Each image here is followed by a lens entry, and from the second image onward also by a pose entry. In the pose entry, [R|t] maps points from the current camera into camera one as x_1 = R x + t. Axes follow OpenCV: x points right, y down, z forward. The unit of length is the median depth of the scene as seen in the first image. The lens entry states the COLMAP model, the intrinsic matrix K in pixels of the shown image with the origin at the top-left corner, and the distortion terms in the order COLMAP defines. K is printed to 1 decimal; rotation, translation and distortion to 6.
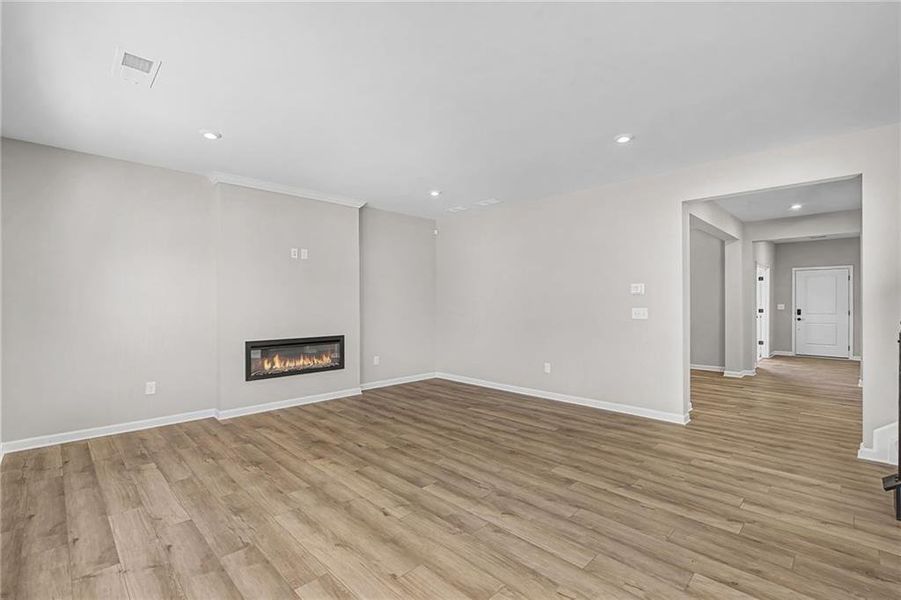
lens RADIAL K [[410.4, 0, 445.4], [0, 410.4, 302.7], [0, 0, 1]] dist [-0.010963, -0.000105]
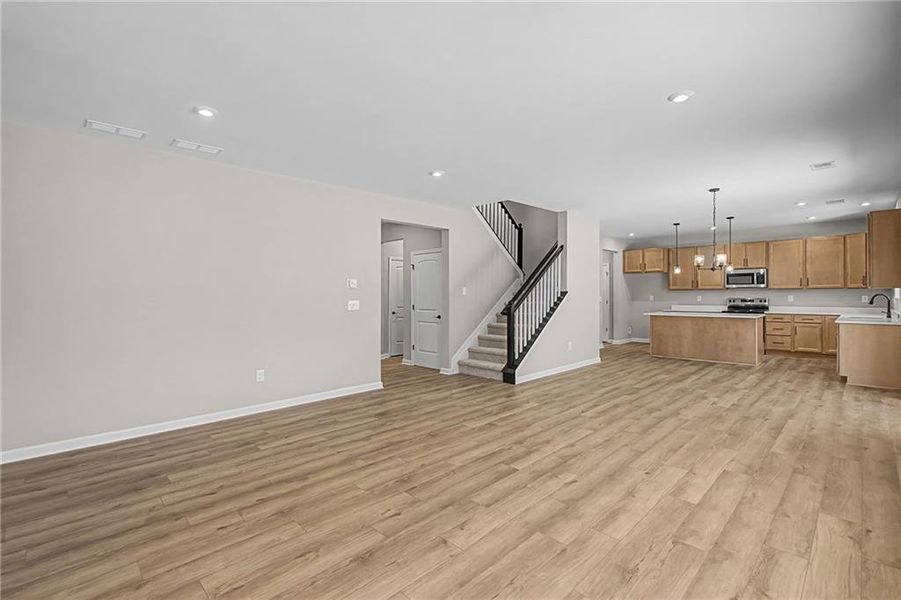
lens RADIAL K [[408.0, 0, 452.6], [0, 408.0, 288.3], [0, 0, 1]] dist [-0.003798, -0.000118]
pose [[-0.008508, 0.013982, 0.999866, -0.816171], [0.008185, 0.999870, -0.013912, -0.005182], [-0.999930, 0.008065, -0.008621, 0.854392]]
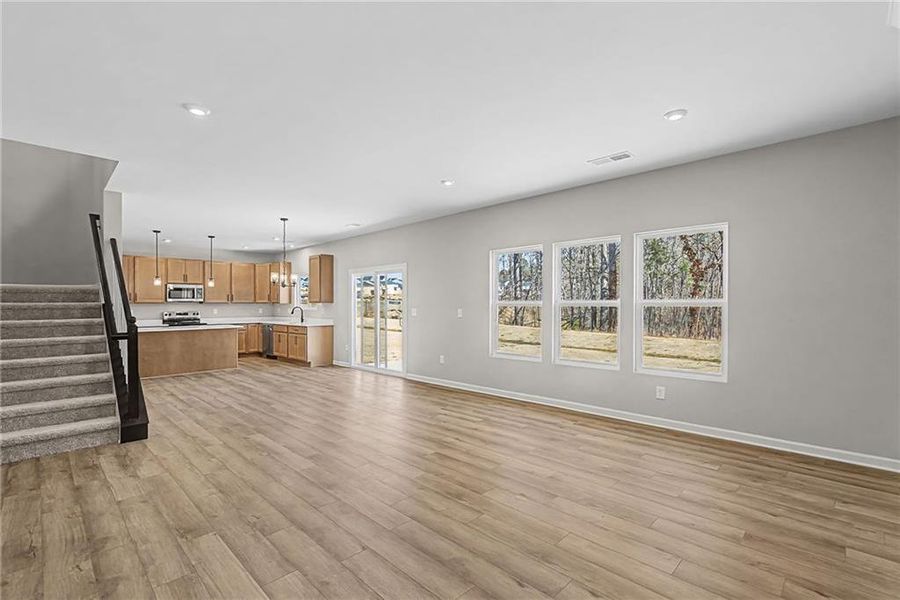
lens RADIAL K [[410.0, 0, 444.9], [0, 410.0, 302.7], [0, 0, 1]] dist [-0.010963, -0.000105]
pose [[-0.999955, 0.007058, -0.006265, -0.058165], [0.007075, 0.999972, -0.002583, -0.004156], [0.006246, -0.002627, -0.999977, 1.643189]]
